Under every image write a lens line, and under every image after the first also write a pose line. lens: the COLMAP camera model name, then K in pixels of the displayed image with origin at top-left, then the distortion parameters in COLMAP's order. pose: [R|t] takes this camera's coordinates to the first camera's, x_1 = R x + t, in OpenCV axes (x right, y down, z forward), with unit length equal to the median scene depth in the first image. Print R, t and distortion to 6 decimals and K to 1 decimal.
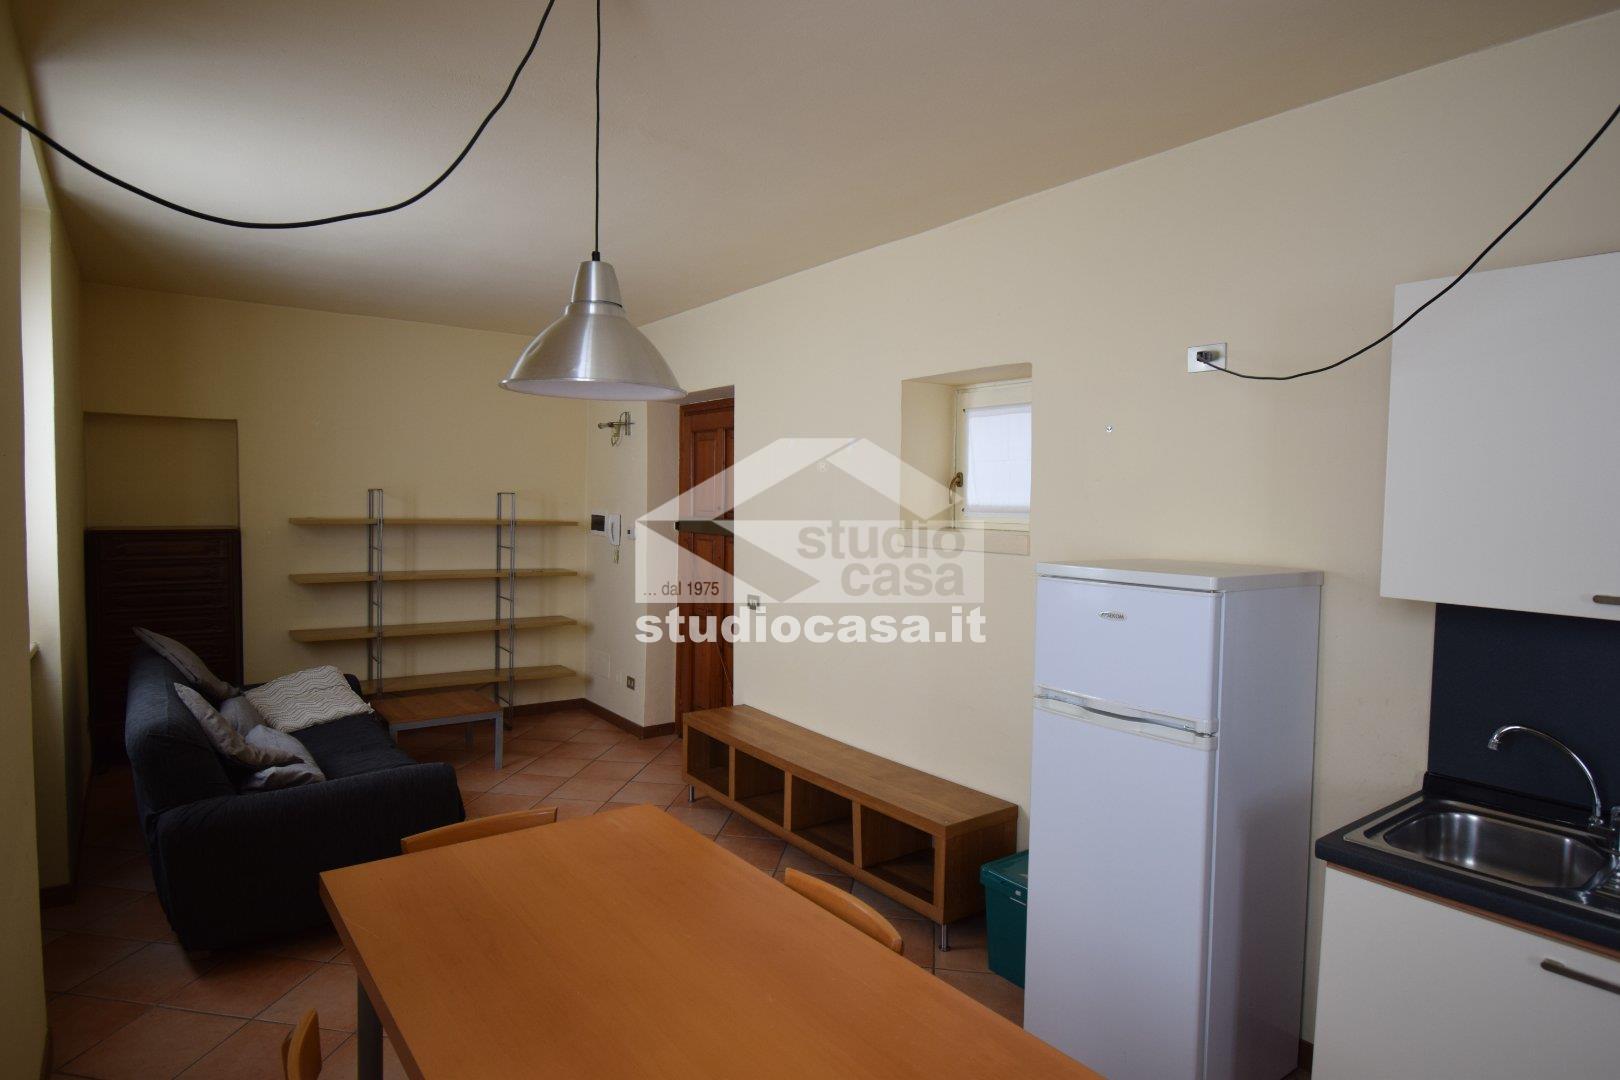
lens RADIAL K [[880.0, 0, 817.6], [0, 880.0, 543.3], [0, 0, 1]] dist [-0.000525, -0.024189]
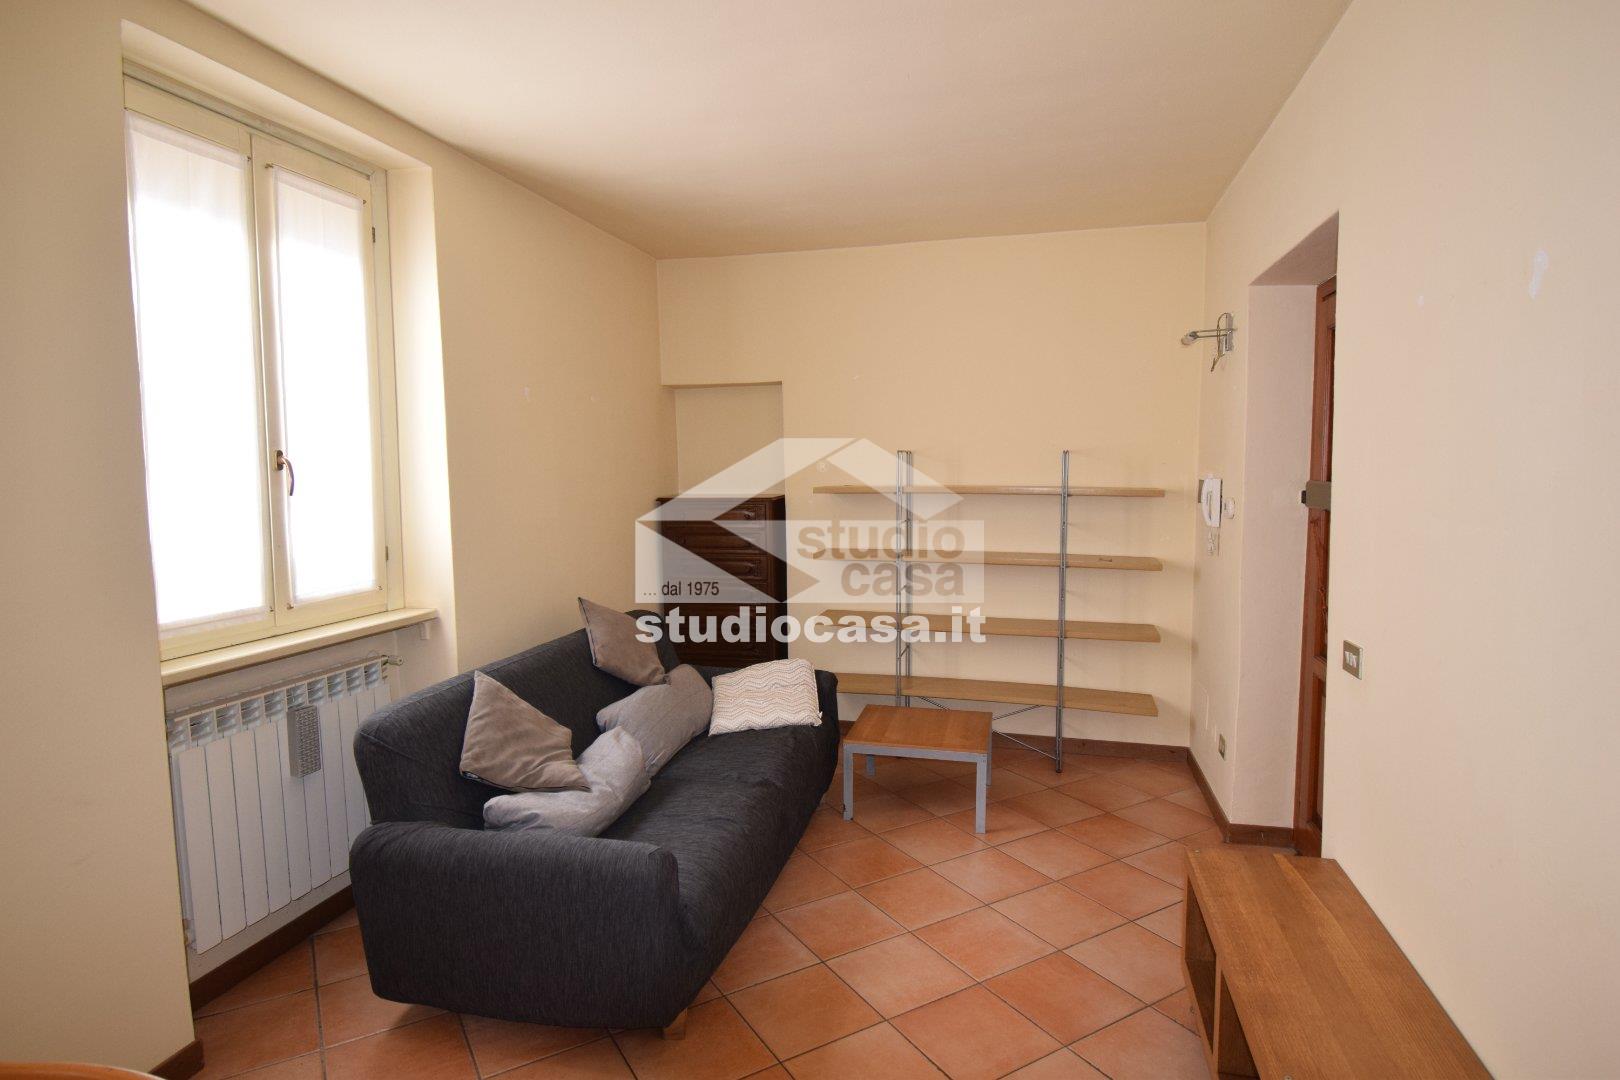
lens RADIAL K [[880.0, 0, 817.6], [0, 880.0, 543.3], [0, 0, 1]] dist [-0.000525, -0.024189]
pose [[0.621057, 0.050099, -0.782163, 0.159328], [-0.020763, 0.998656, 0.047480, -0.018739], [0.783491, -0.013248, 0.621262, 0.654101]]
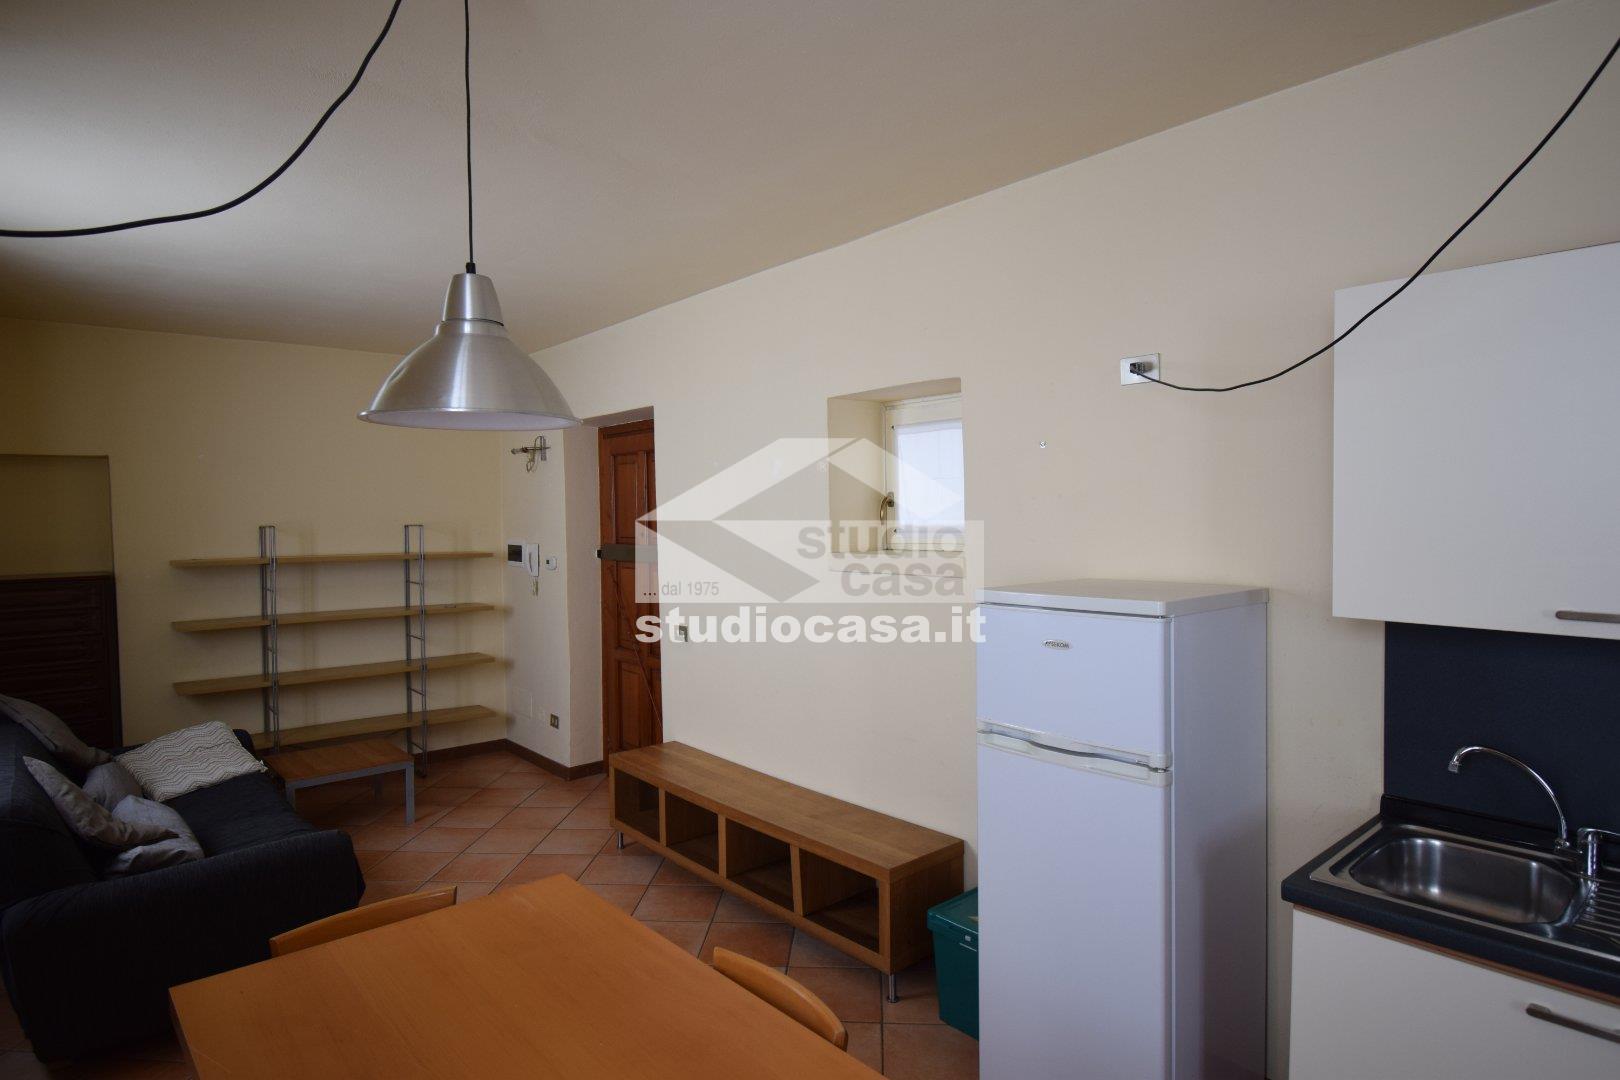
lens RADIAL K [[880.0, 0, 817.6], [0, 880.0, 543.3], [0, 0, 1]] dist [-0.000525, -0.024189]
pose [[0.996663, -0.032841, 0.074726, 0.009305], [0.034123, 0.999290, -0.015942, -0.013906], [-0.074150, 0.018438, 0.997077, 0.055363]]
